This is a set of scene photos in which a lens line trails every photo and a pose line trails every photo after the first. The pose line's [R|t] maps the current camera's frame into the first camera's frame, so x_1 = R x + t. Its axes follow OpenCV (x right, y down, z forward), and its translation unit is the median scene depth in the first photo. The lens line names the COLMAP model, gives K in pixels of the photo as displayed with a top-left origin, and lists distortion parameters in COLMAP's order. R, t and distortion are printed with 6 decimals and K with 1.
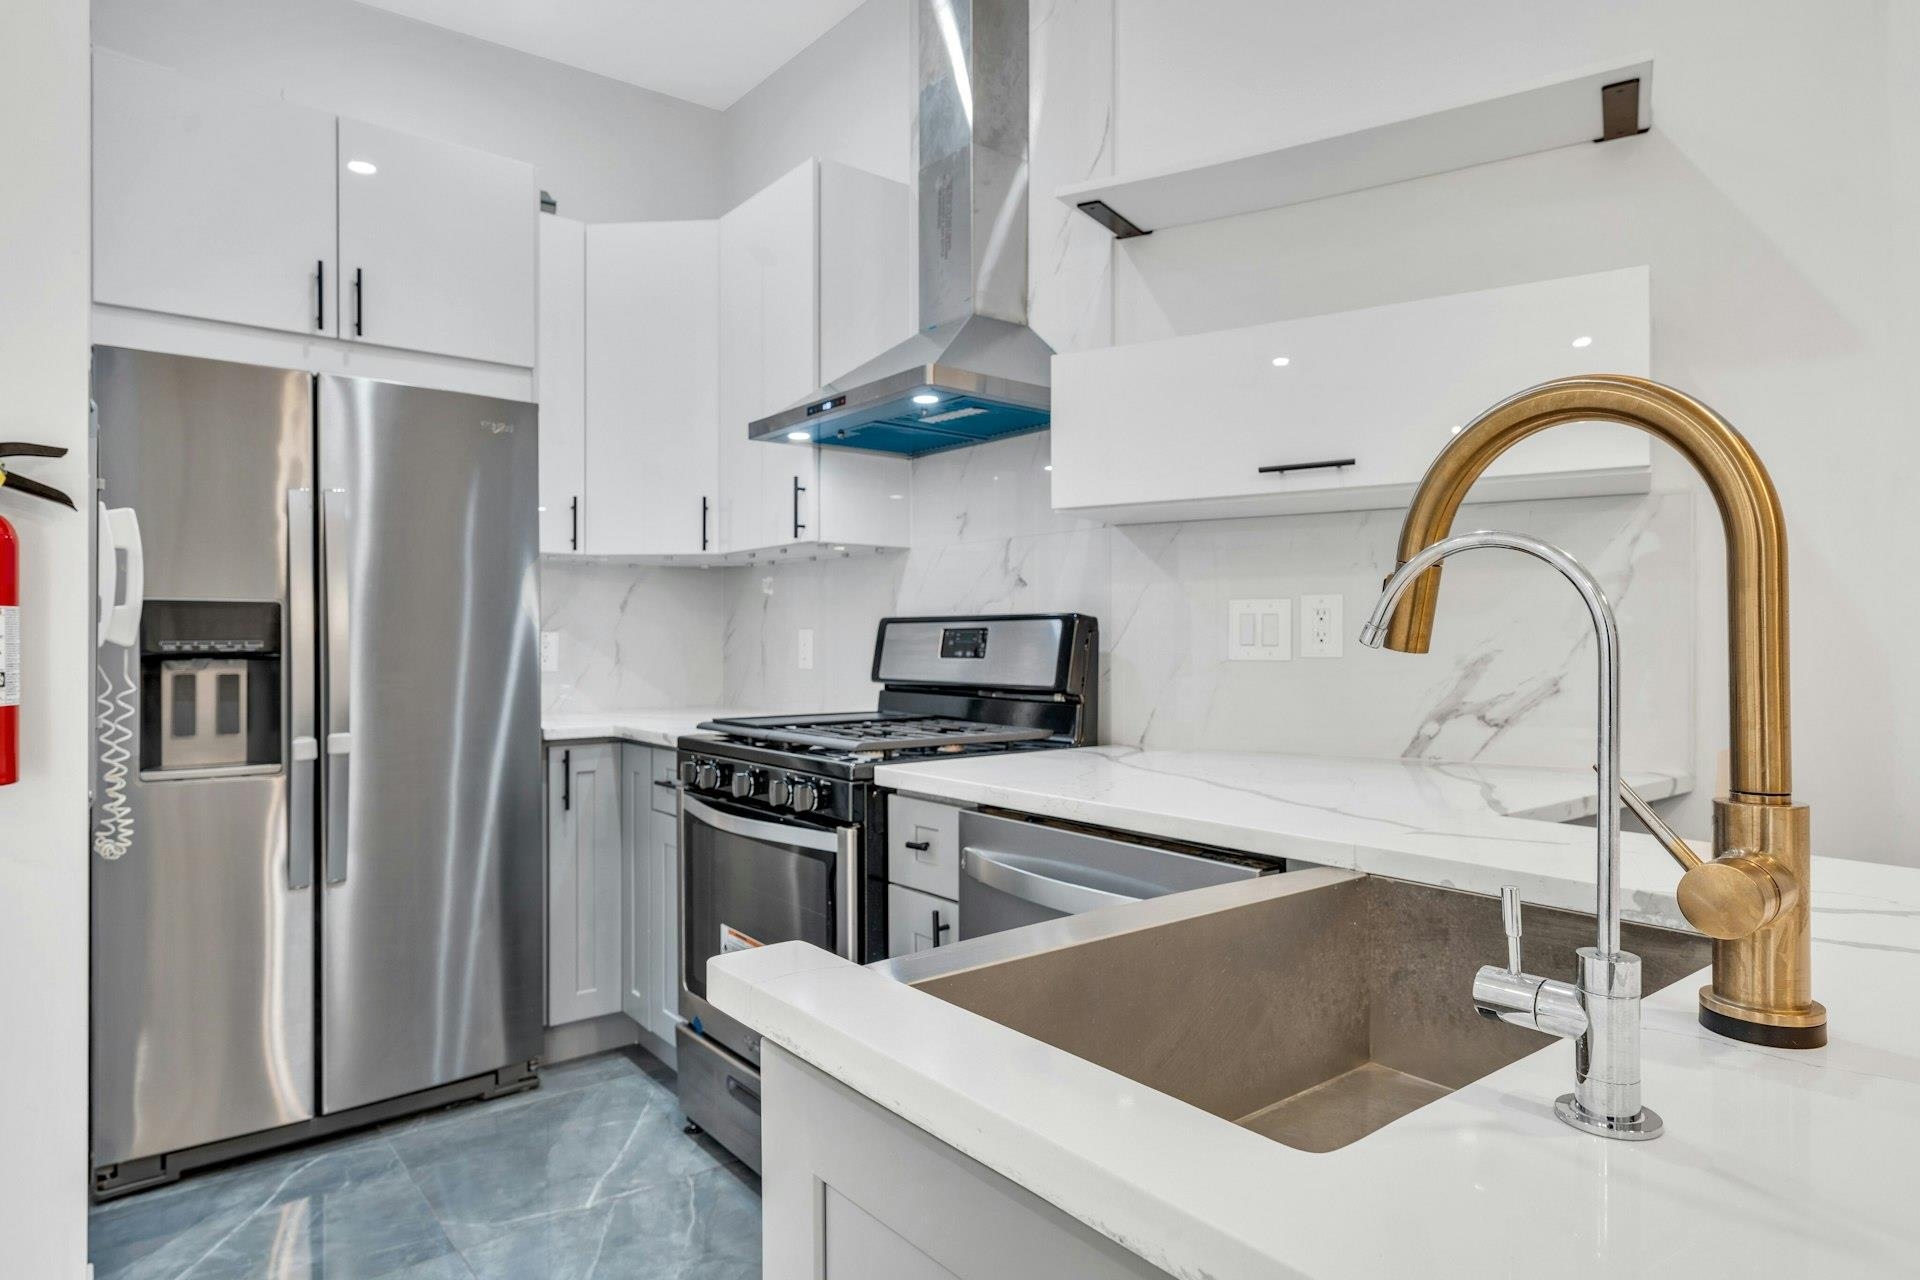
lens RADIAL K [[1108.3, 0, 946.2], [0, 1108.3, 642.5], [0, 0, 1]] dist [0.006120, 0.002716]
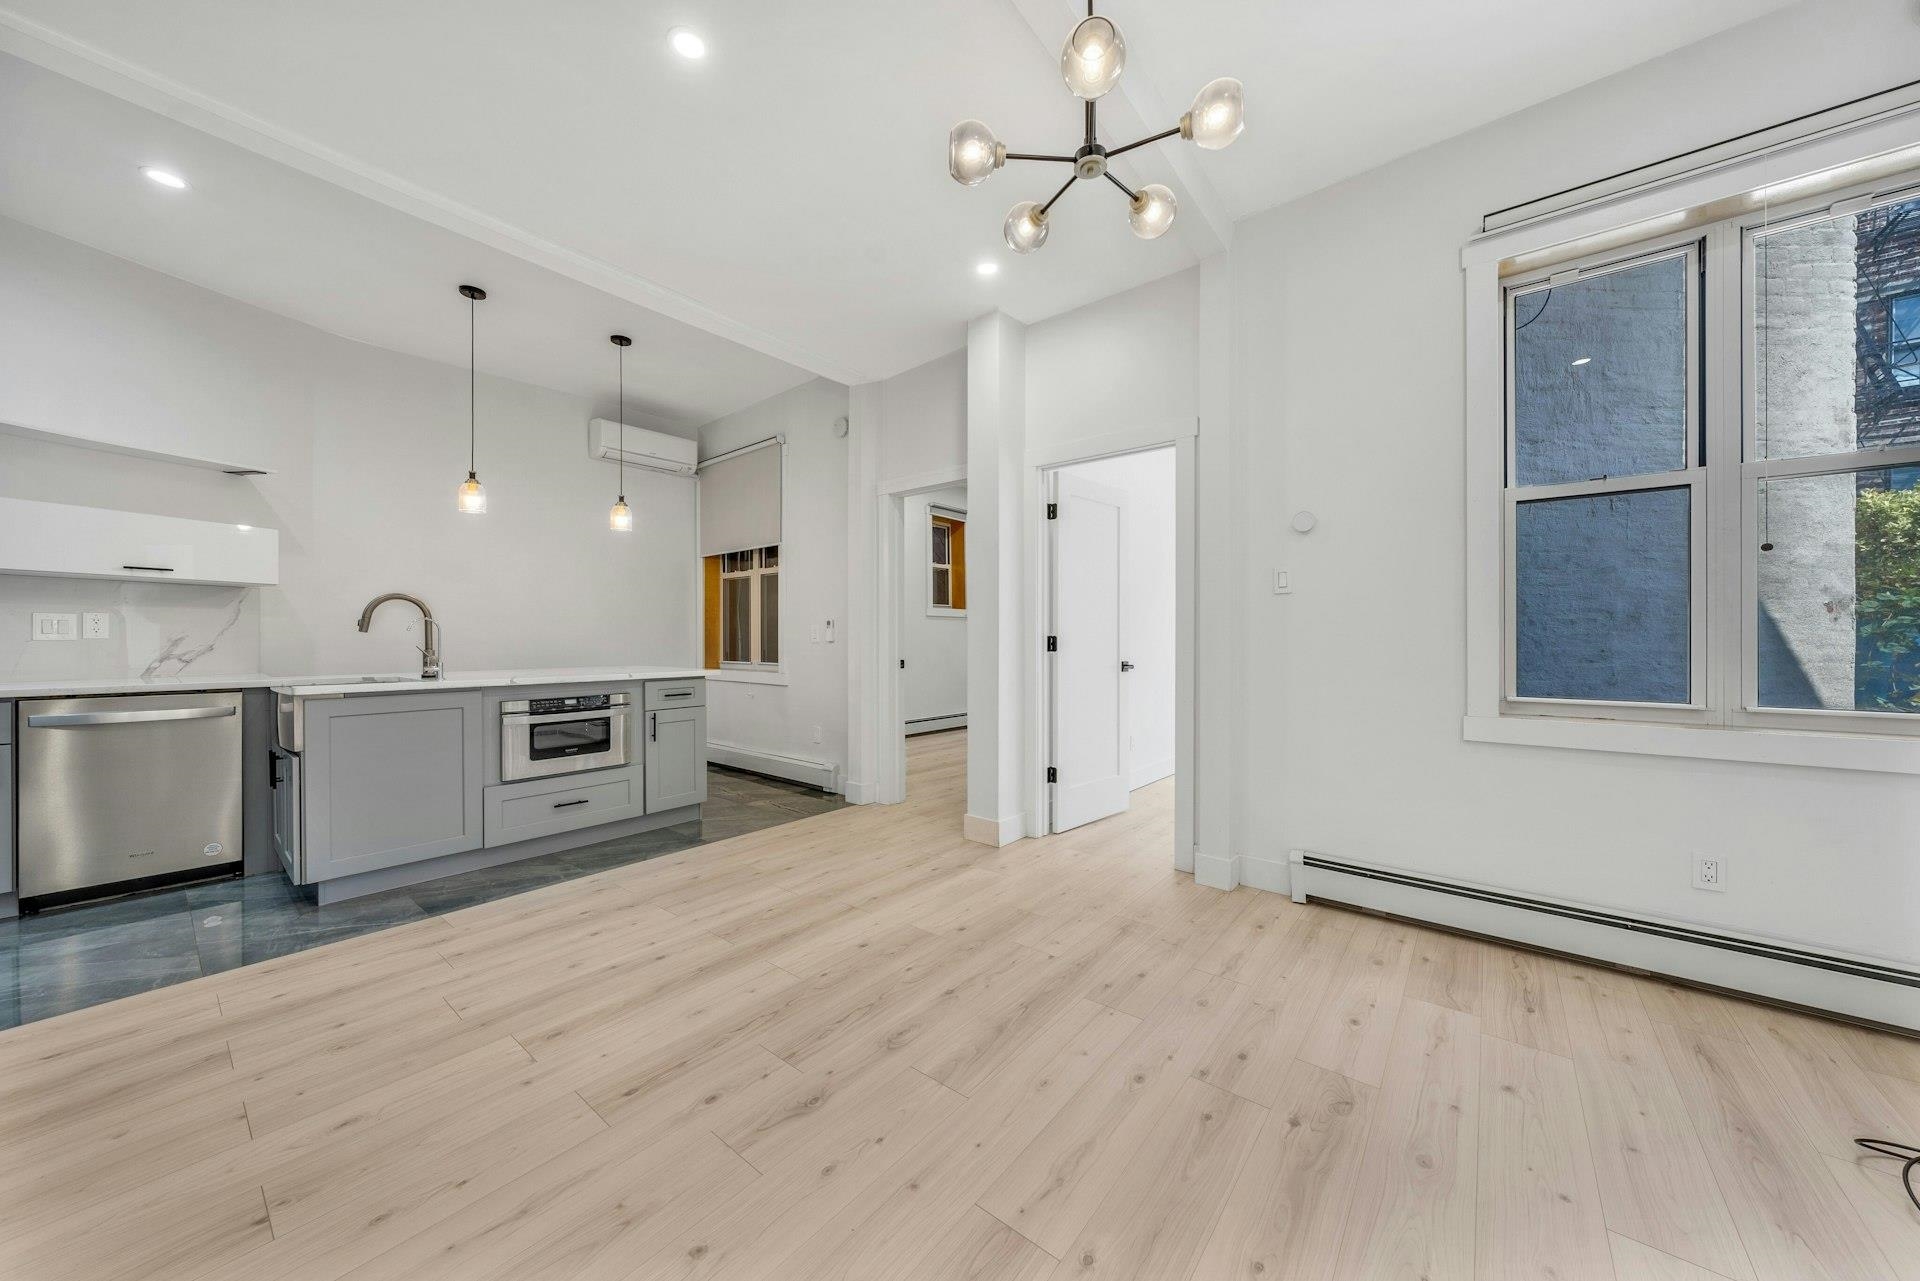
lens RADIAL K [[662.0, 0, 962.5], [0, 662.0, 635.8], [0, 0, 1]] dist [-0.007887, -0.000105]
pose [[-0.225244, 0.005795, 0.974285, -1.266482], [0.006075, 0.999971, -0.004543, 0.021550], [-0.974283, 0.004896, -0.225273, -0.453379]]
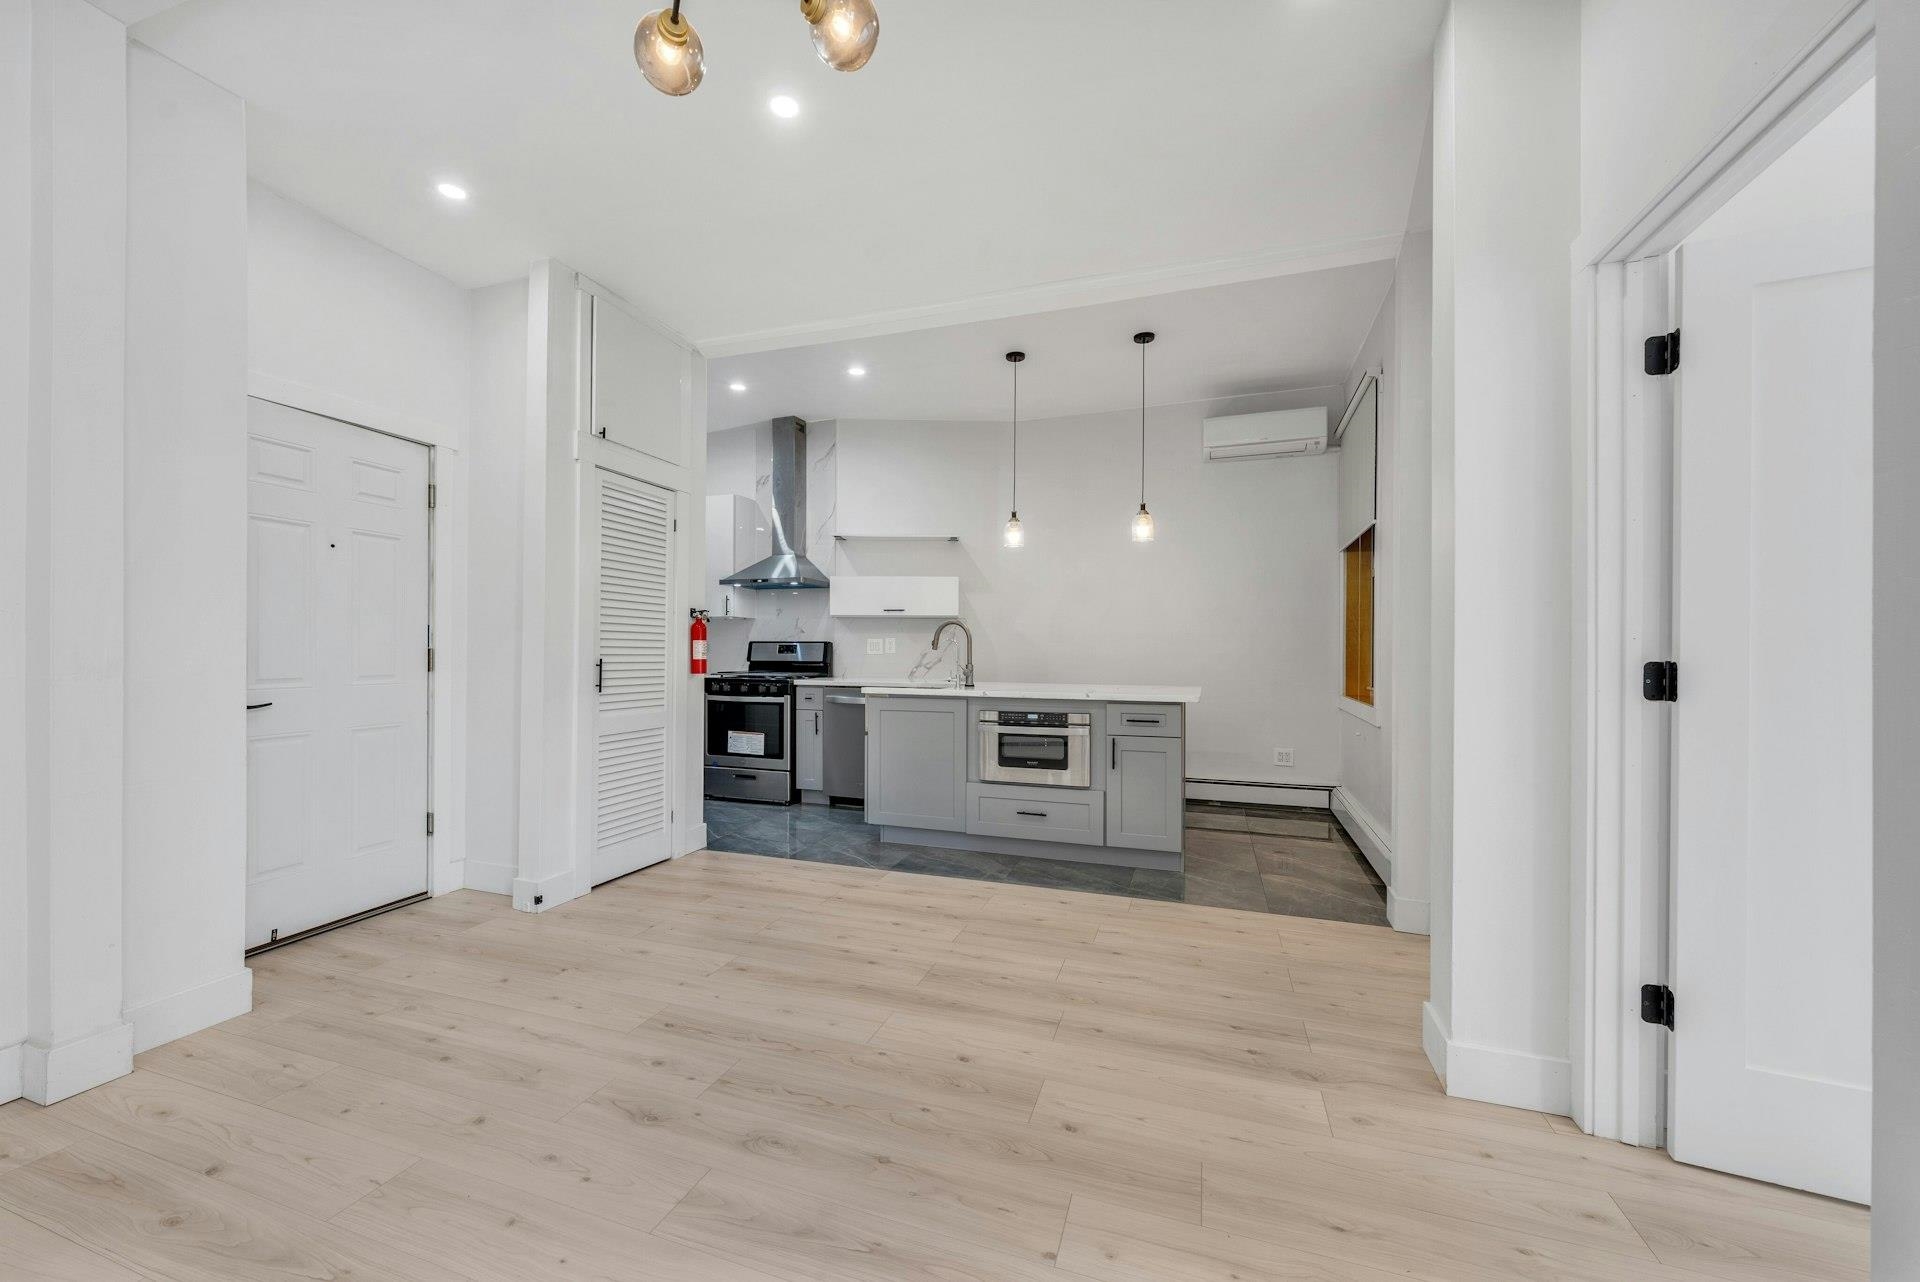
lens RADIAL K [[729.5, 0, 949.5], [0, 729.5, 646.9], [0, 0, 1]] dist [-0.003253, 0.002001]
pose [[0.845415, 0.007910, 0.534051, -0.775013], [-0.004077, 0.999957, -0.008356, 0.010218], [-0.534094, 0.004887, 0.845411, -1.178996]]
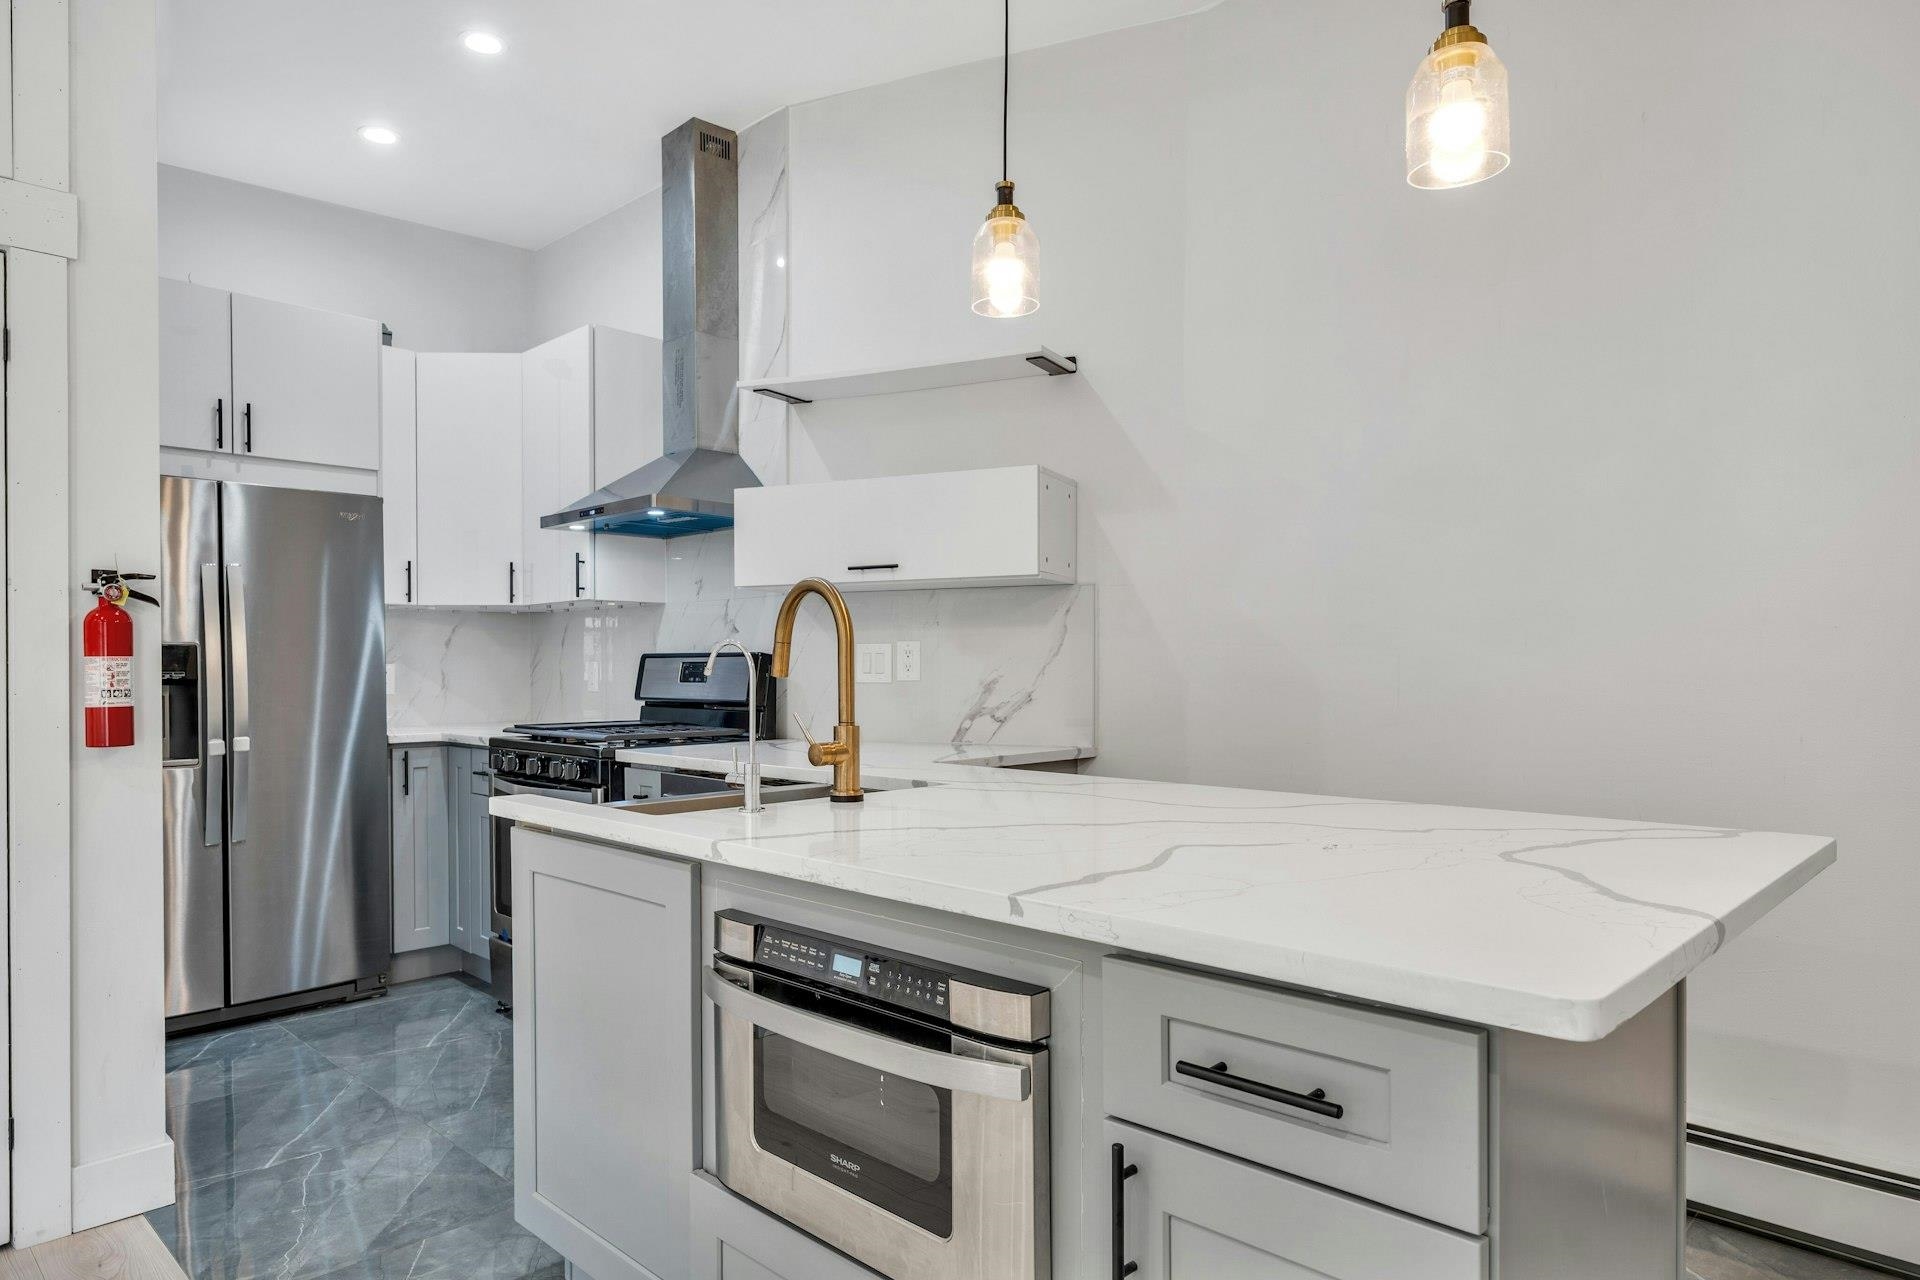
lens RADIAL K [[1153.6, 0, 941.2], [0, 1153.6, 678.8], [0, 0, 1]] dist [0.004509, 0.000495]
pose [[0.992370, -0.003690, 0.123242, 0.154097], [0.002614, 0.999957, 0.008889, -0.003153], [-0.123269, -0.008499, 0.992337, -0.552620]]
